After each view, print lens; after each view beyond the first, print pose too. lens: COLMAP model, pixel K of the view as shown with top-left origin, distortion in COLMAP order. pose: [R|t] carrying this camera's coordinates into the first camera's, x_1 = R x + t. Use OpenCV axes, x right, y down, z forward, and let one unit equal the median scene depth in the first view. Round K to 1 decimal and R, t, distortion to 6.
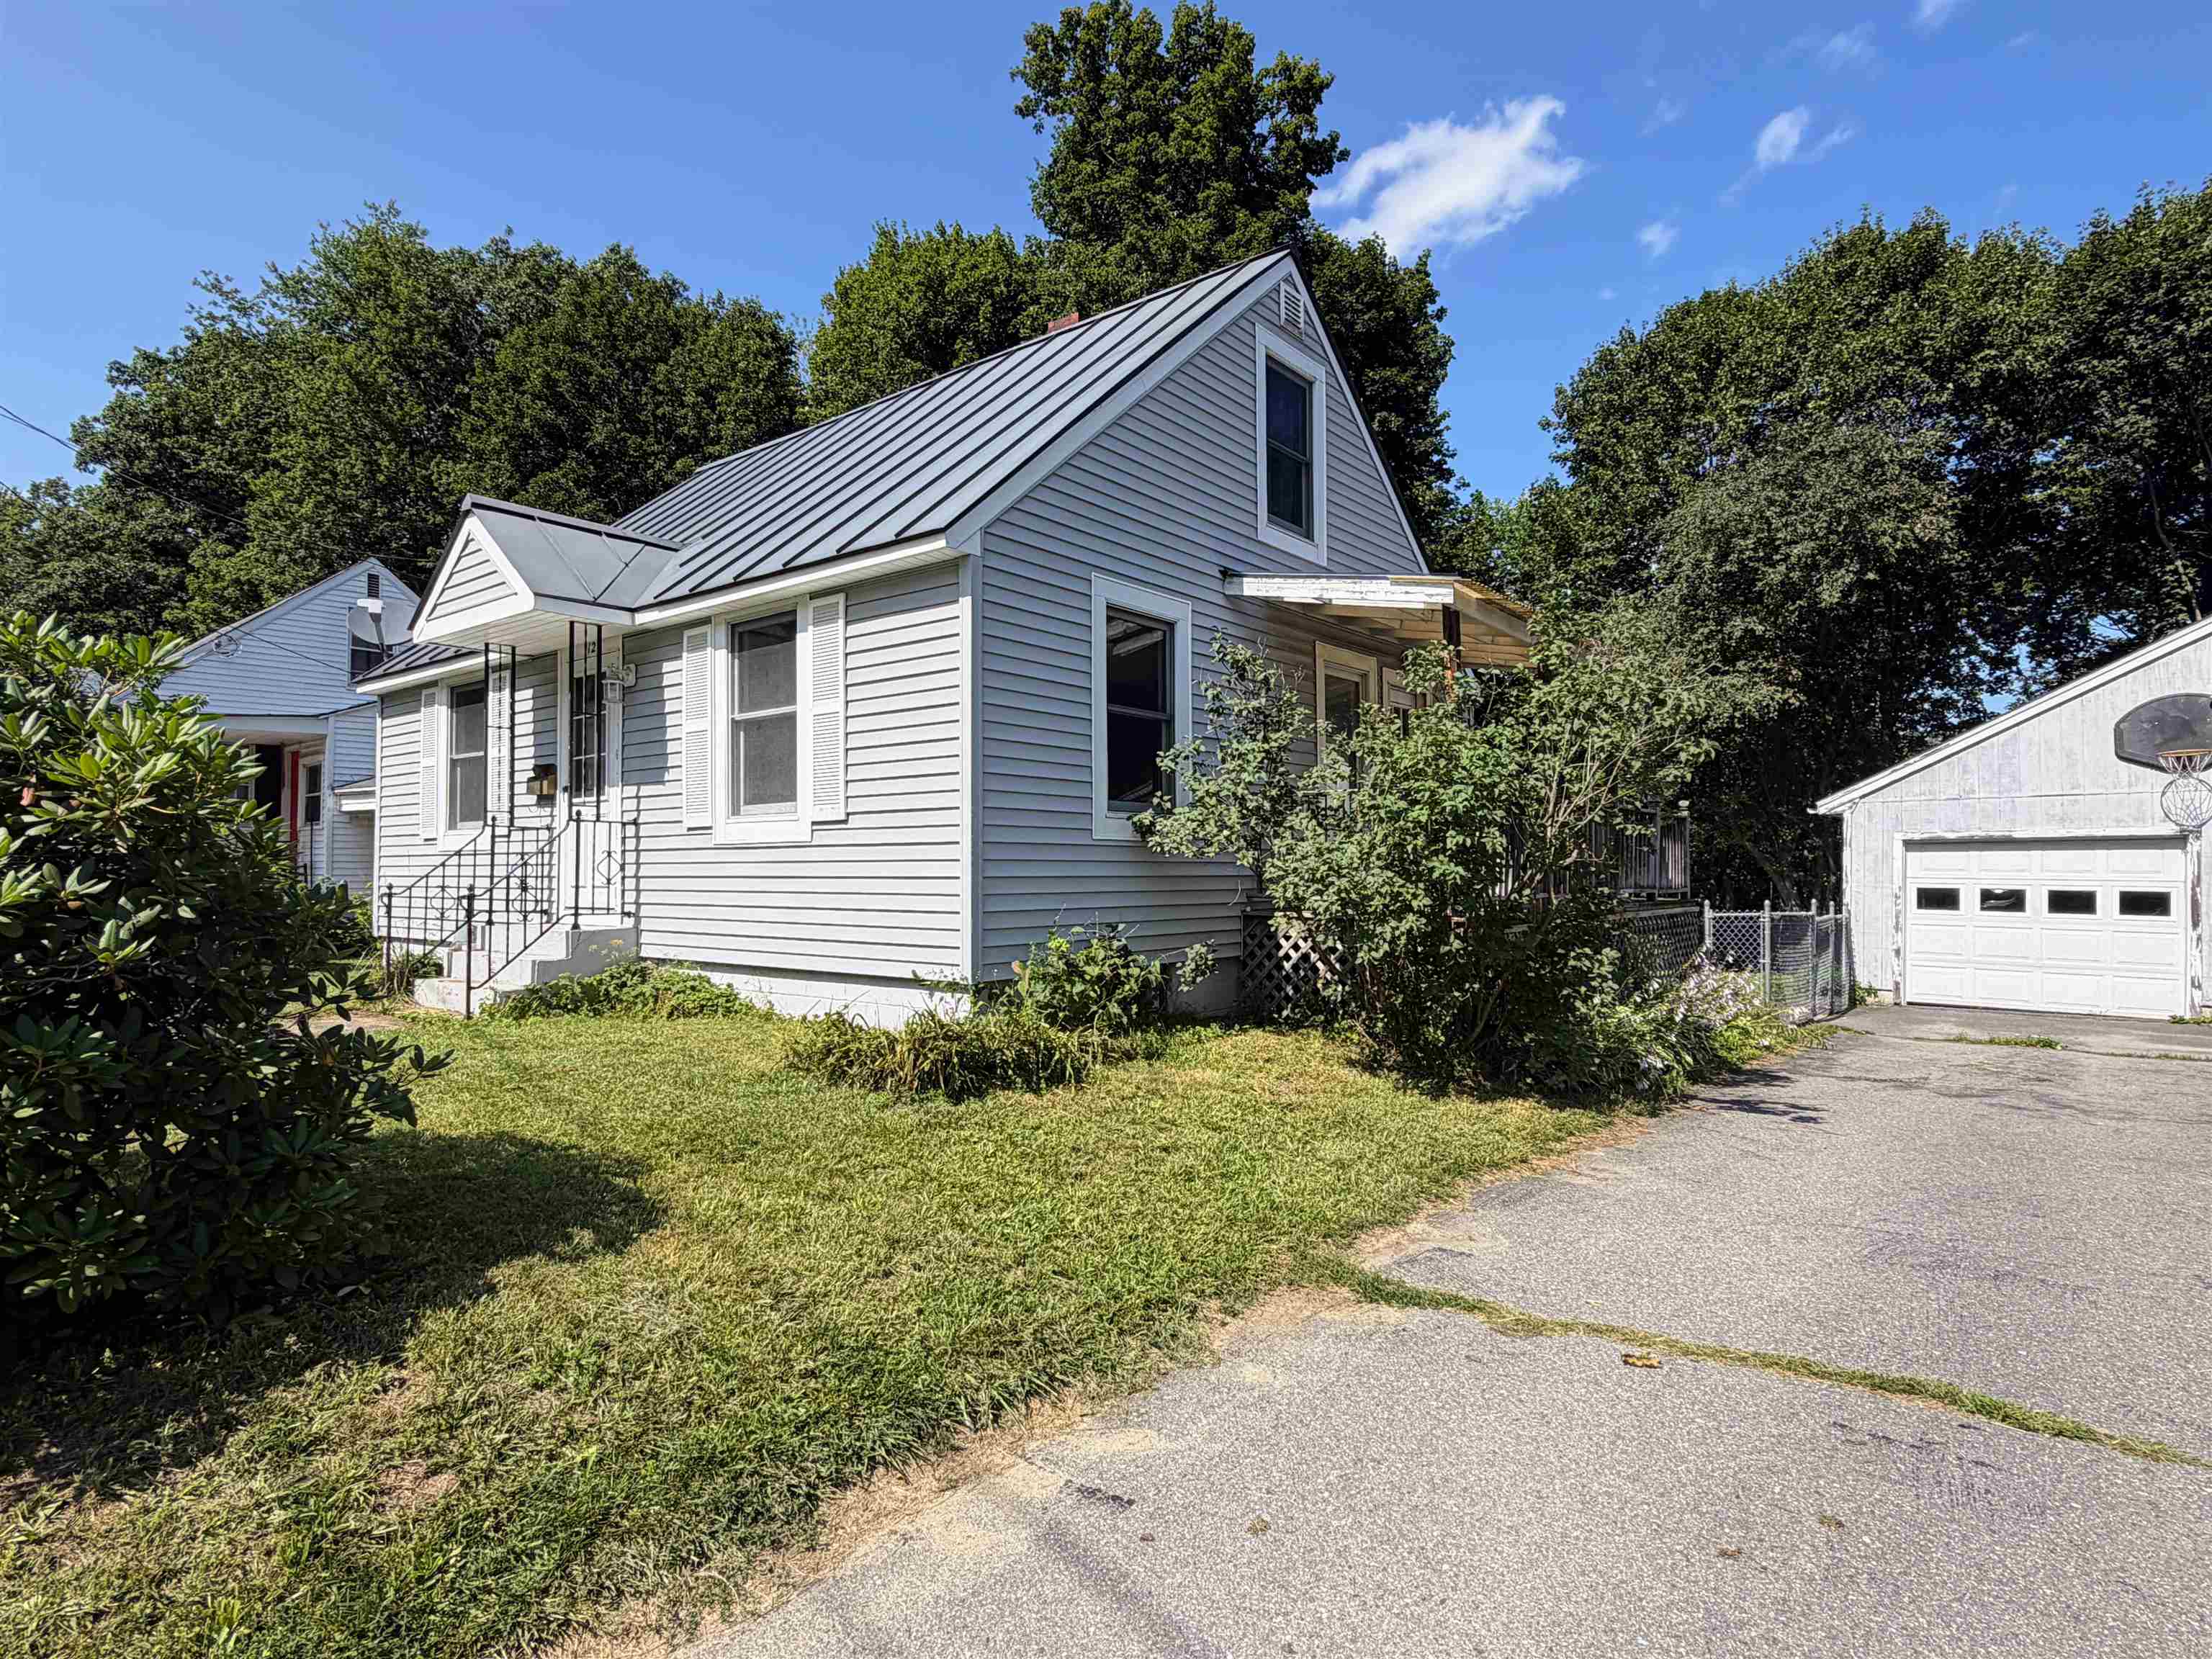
lens RADIAL K [[1183.7, 0, 1119.9], [0, 1183.7, 824.7], [0, 0, 1]] dist [0.013007, 0.000347]
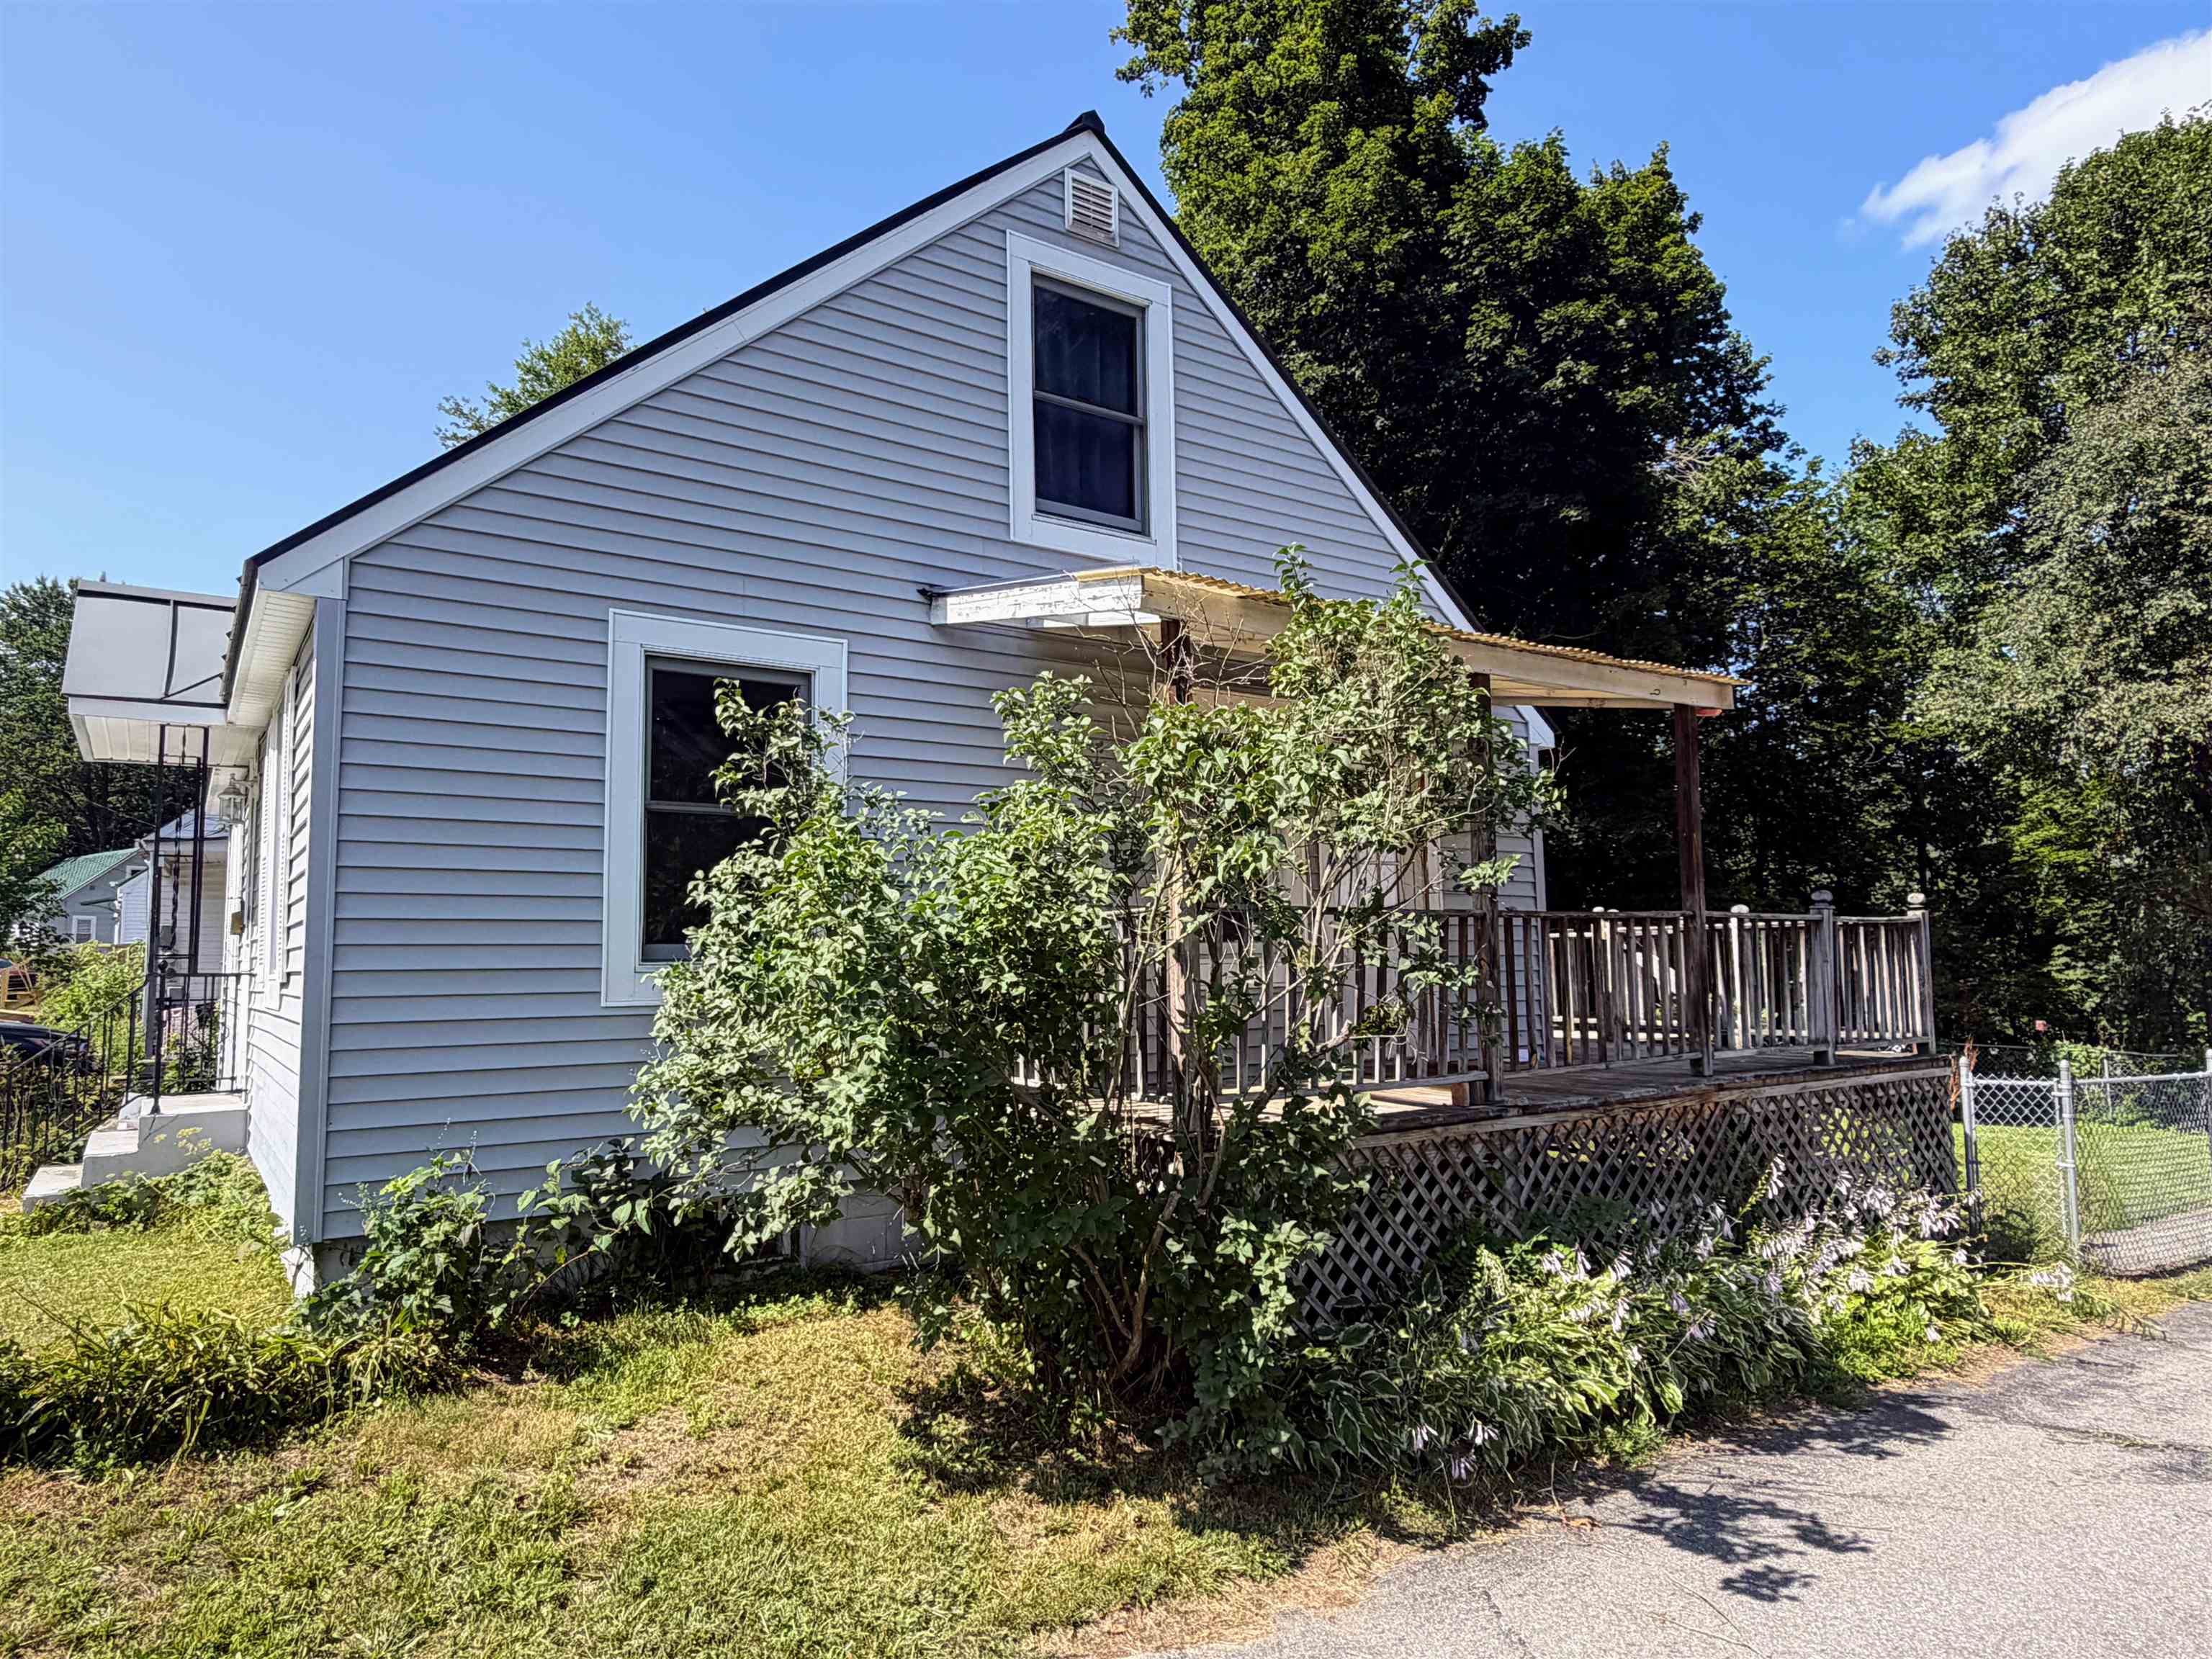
lens RADIAL K [[1368.3, 0, 1094.3], [0, 1368.3, 832.7], [0, 0, 1]] dist [-0.004848, -0.003310]
pose [[0.958775, -0.040409, -0.281279, 0.166882], [0.023922, 0.997801, -0.061807, -0.011354], [0.283159, 0.052530, 0.957633, 0.124222]]
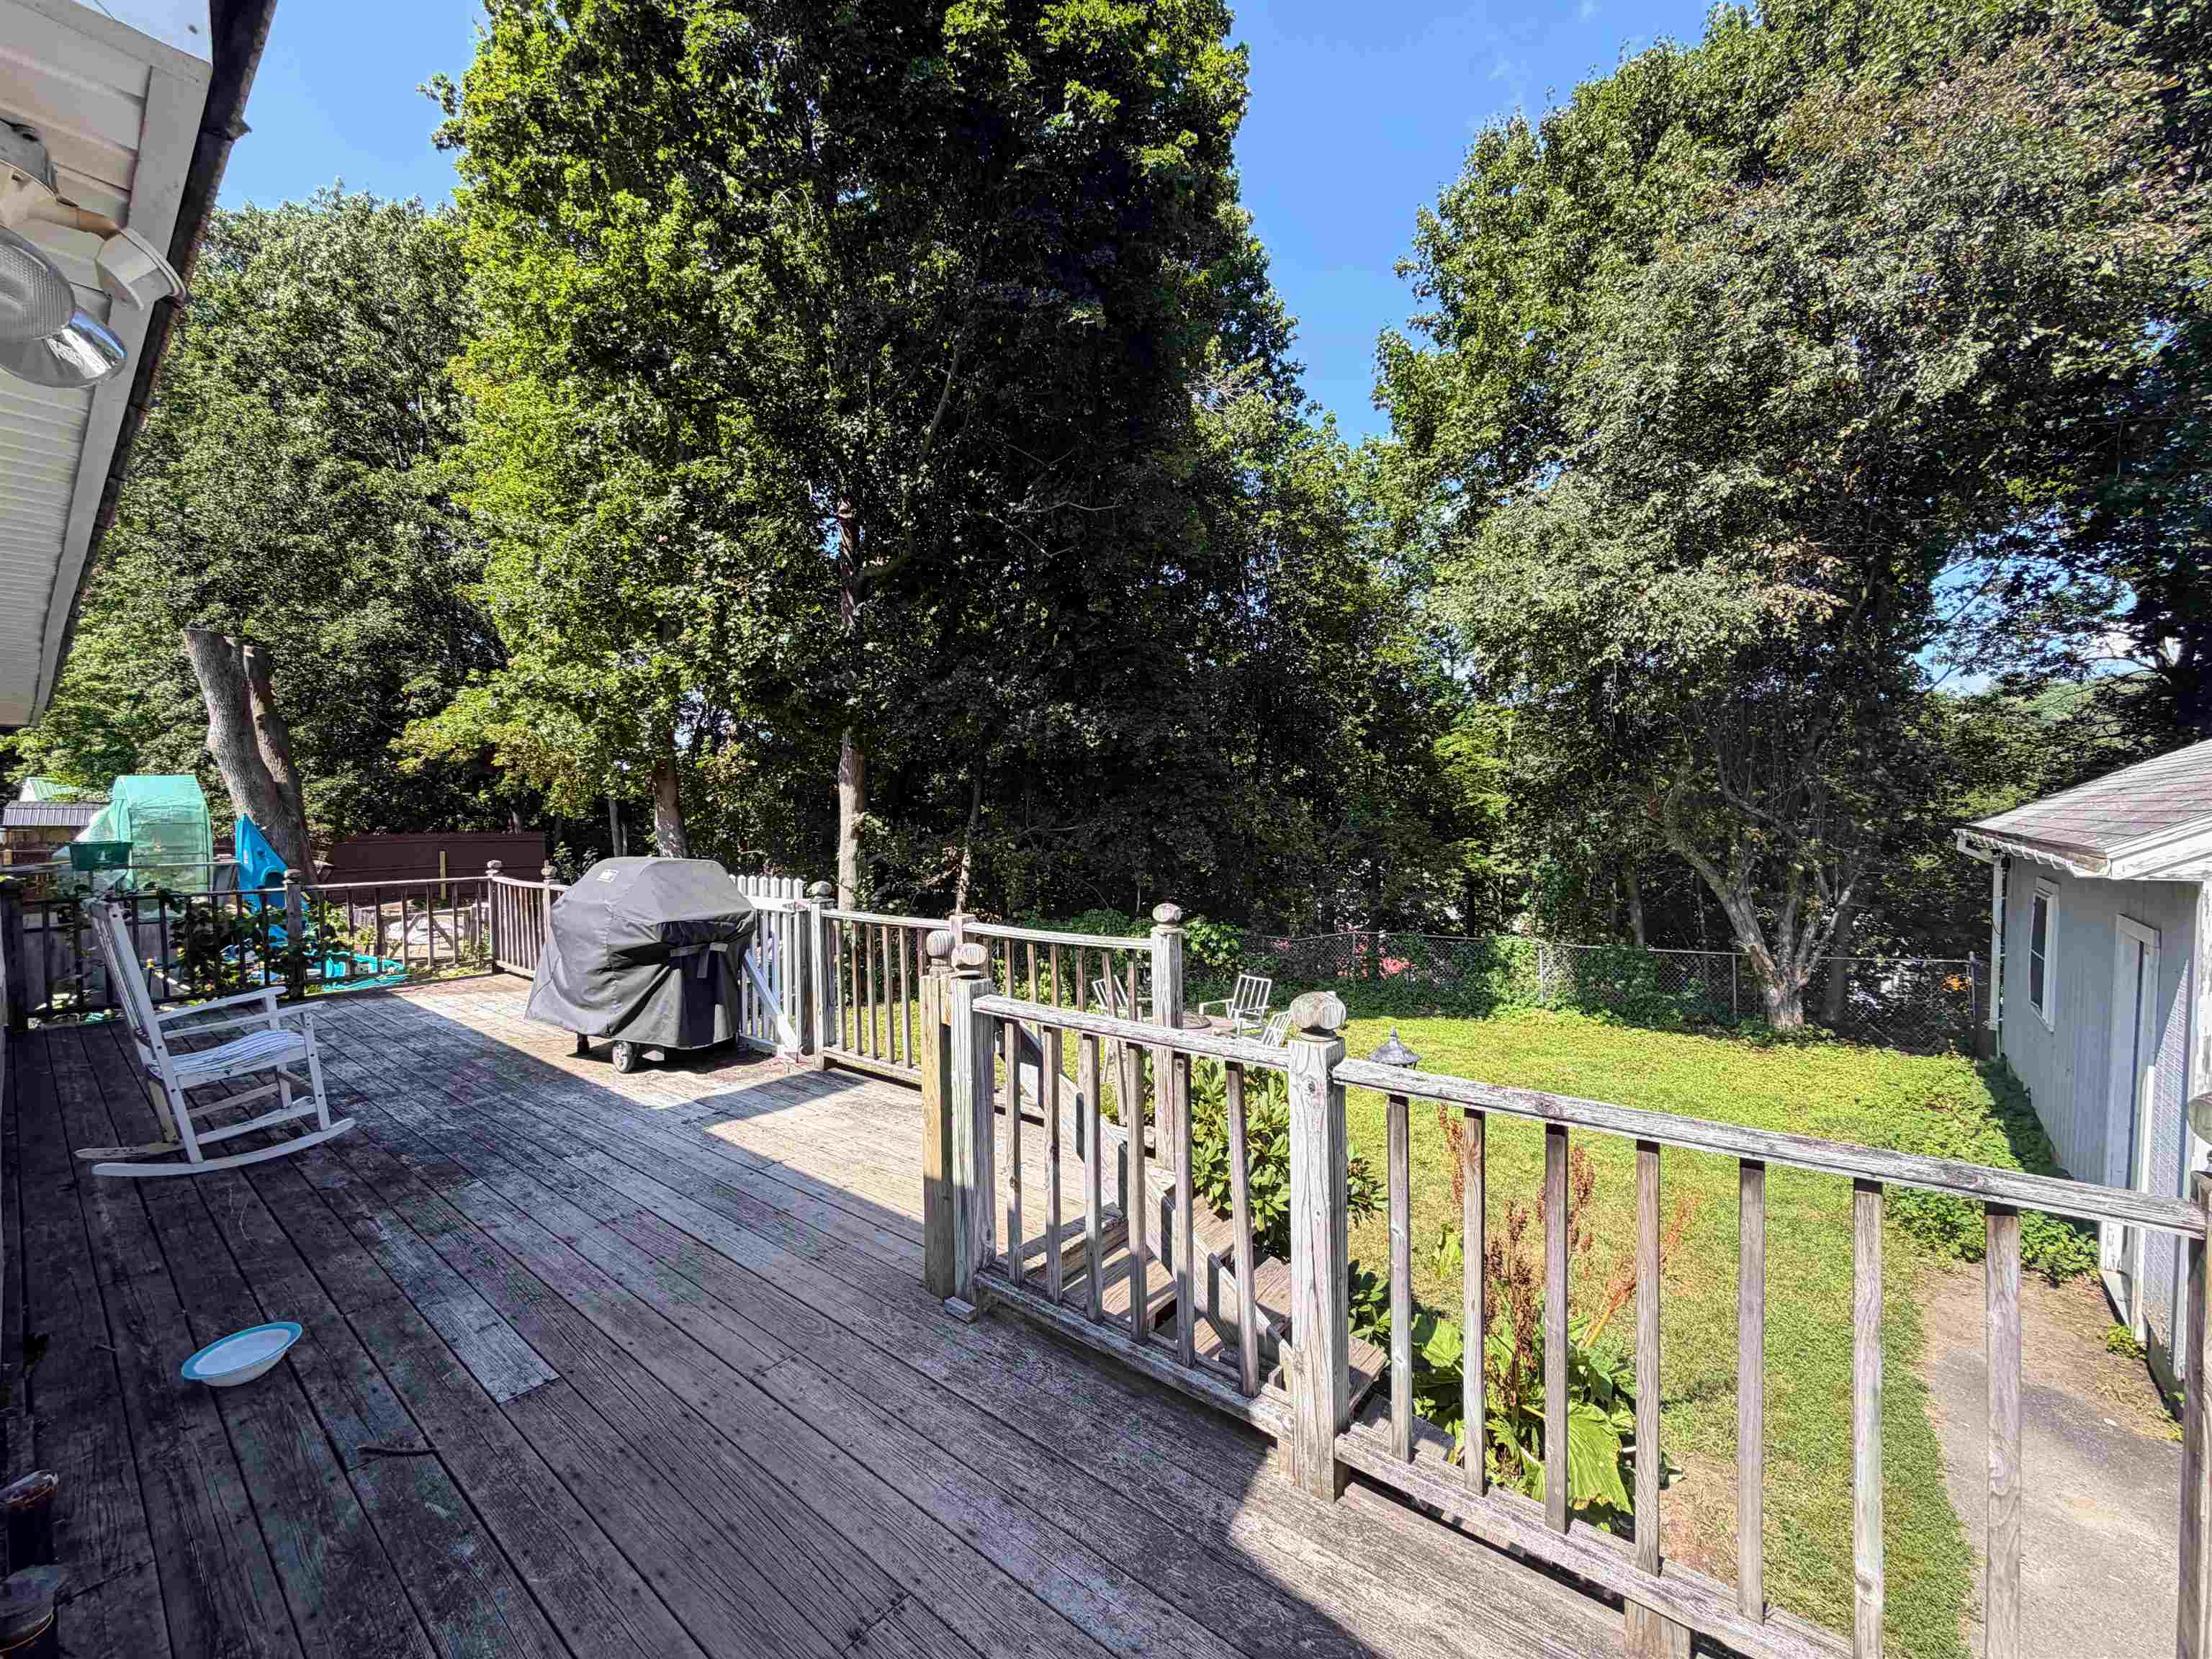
lens RADIAL K [[885.2, 0, 1096.7], [0, 885.2, 829.2], [0, 0, 1]] dist [-0.001747, 0.001203]
pose [[0.999972, 0.000118, -0.007500, 0.233140], [0.000313, 0.998348, 0.057460, -0.030191], [0.007495, -0.057460, 0.998320, 0.580915]]
